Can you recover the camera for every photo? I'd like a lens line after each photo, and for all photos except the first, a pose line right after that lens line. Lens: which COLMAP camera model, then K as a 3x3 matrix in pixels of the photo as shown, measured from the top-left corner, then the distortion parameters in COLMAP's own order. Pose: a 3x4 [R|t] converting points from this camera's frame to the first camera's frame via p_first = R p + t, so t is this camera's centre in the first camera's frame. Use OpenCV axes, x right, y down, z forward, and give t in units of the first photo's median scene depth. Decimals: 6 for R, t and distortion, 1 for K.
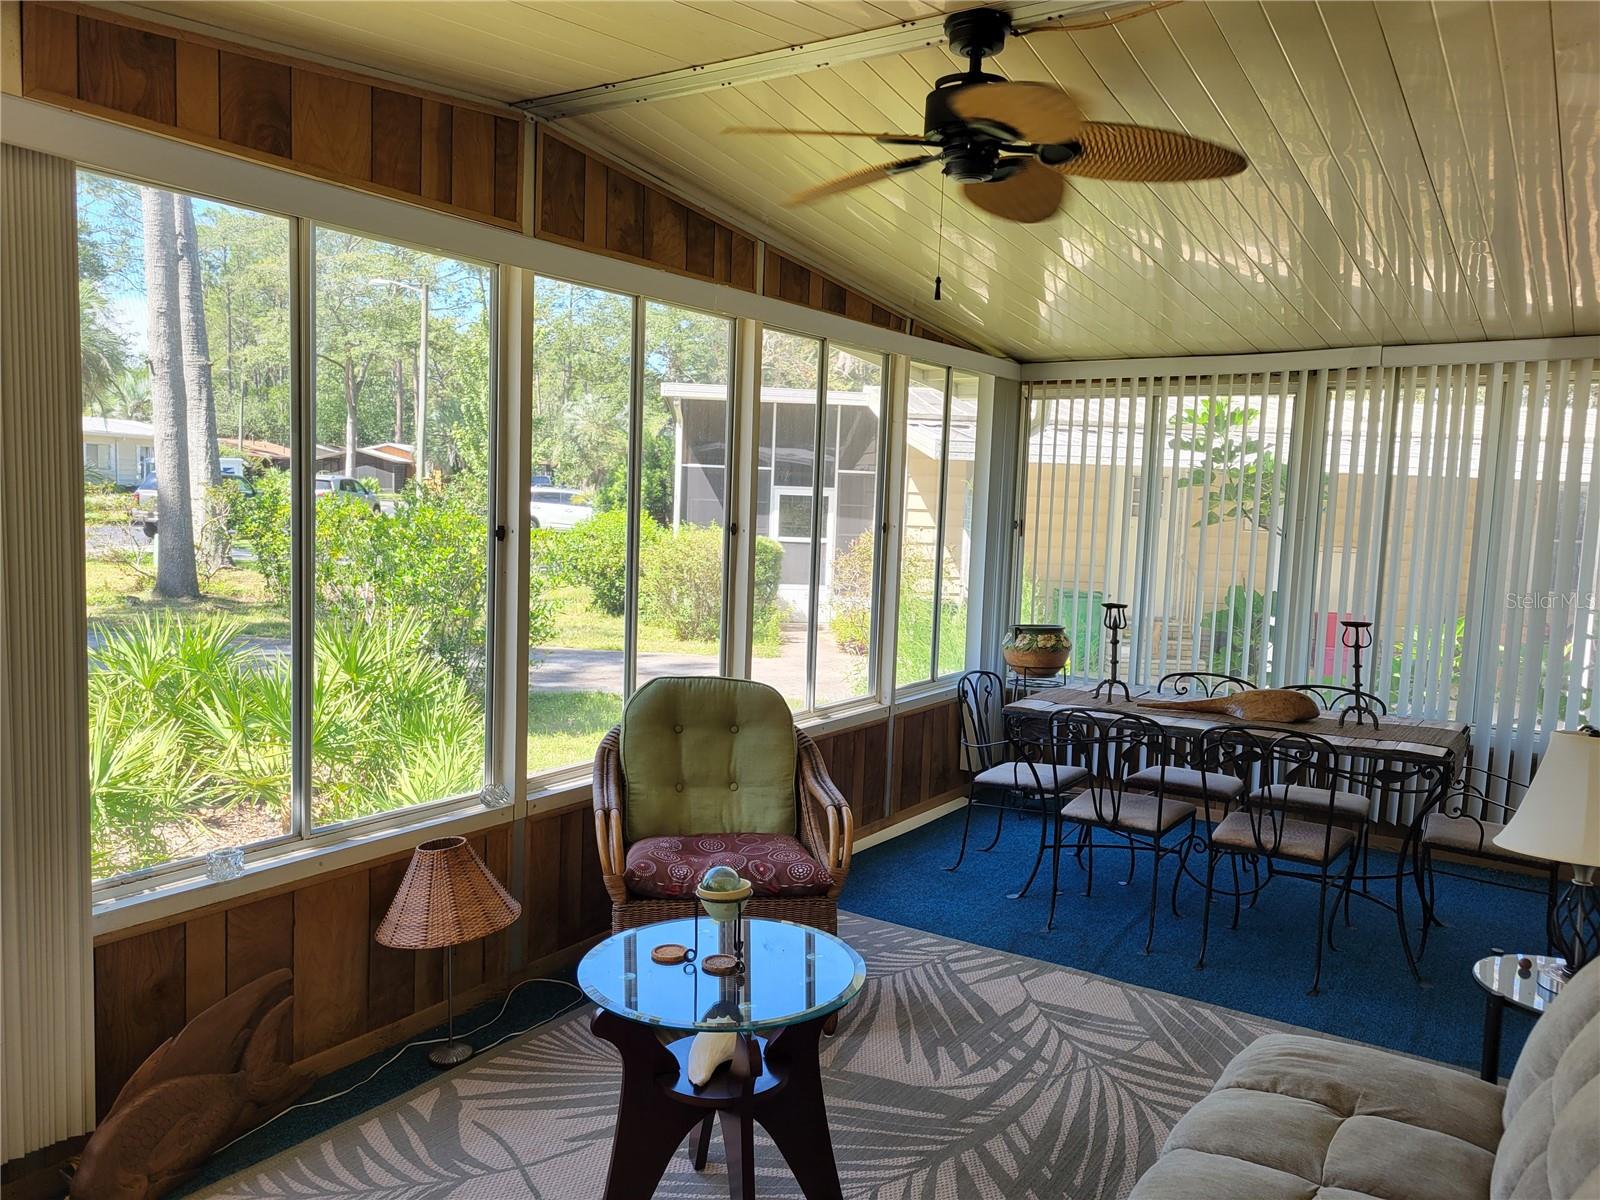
lens RADIAL K [[1202.4, 0, 782.3], [0, 1202.4, 602.2], [0, 0, 1]] dist [0.049942, -0.029042]
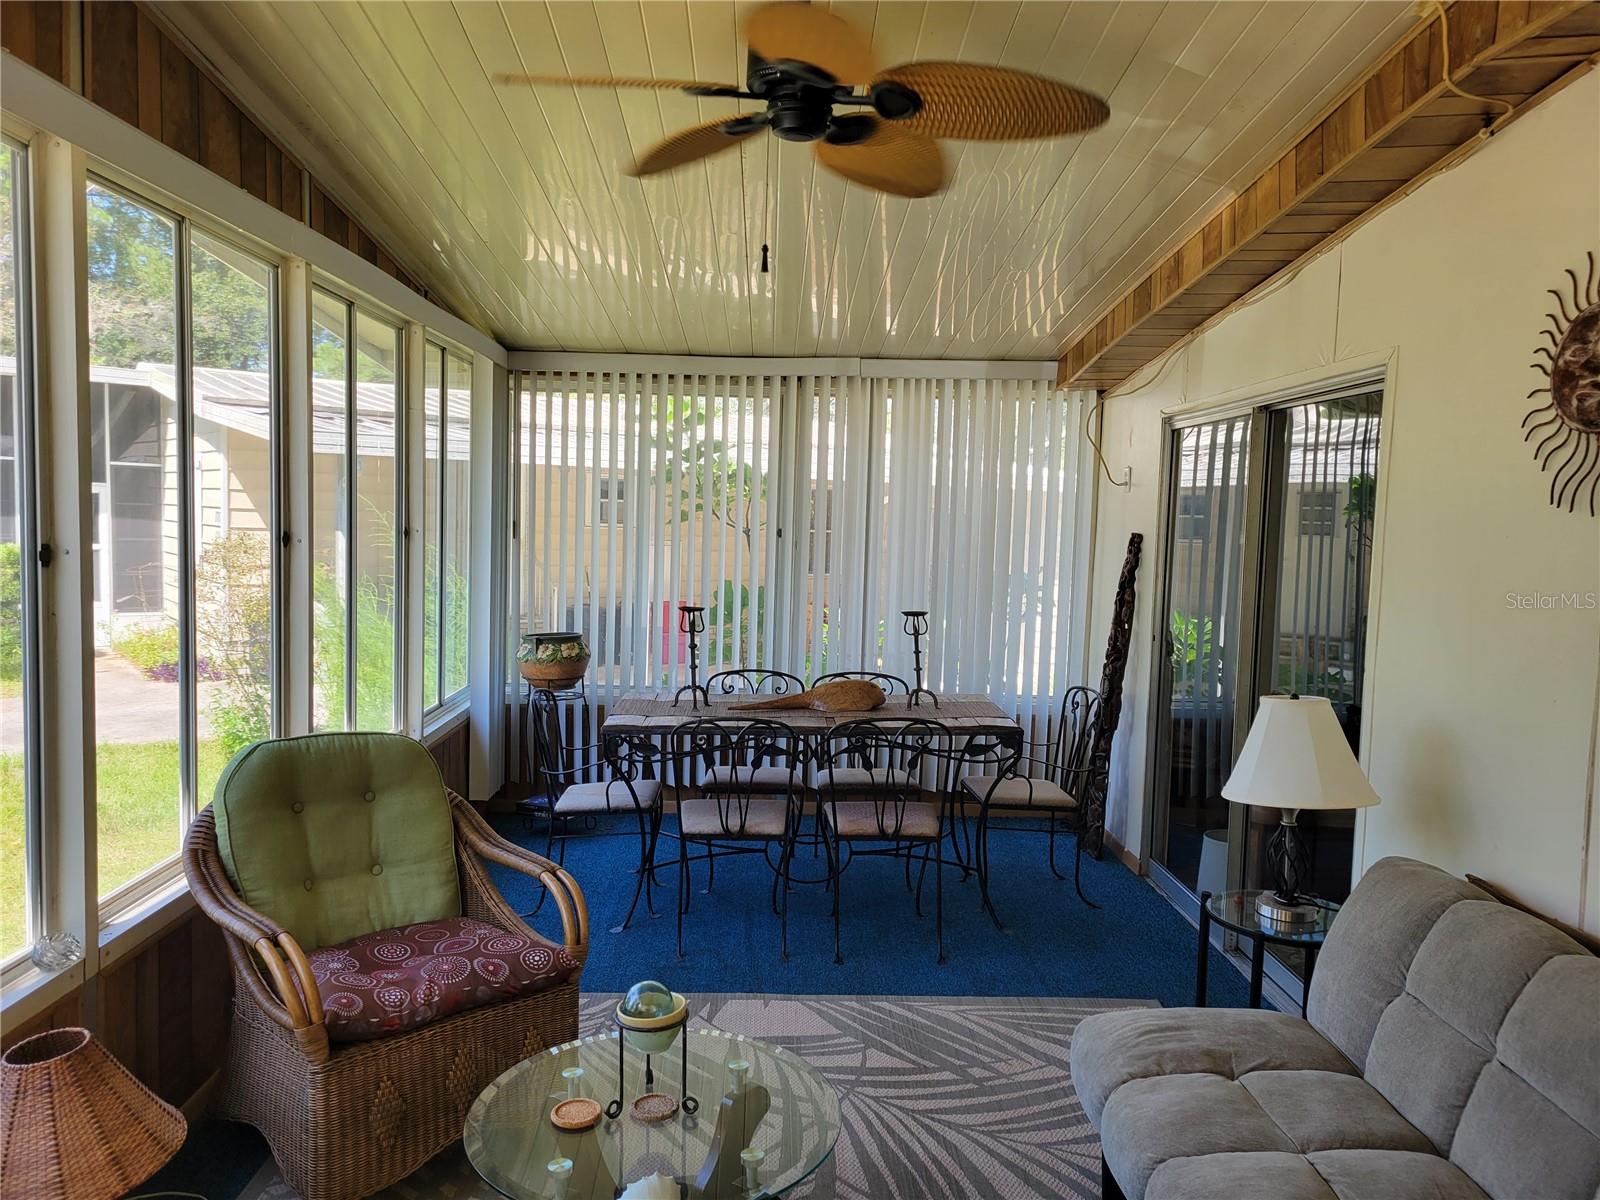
lens RADIAL K [[1202.4, 0, 804.3], [0, 1202.4, 604.9], [0, 0, 1]] dist [0.049942, -0.029042]
pose [[0.820363, -0.055499, 0.569144, -0.225069], [0.052706, 0.998381, 0.021385, -0.018147], [-0.569409, 0.012454, 0.821960, 0.175426]]
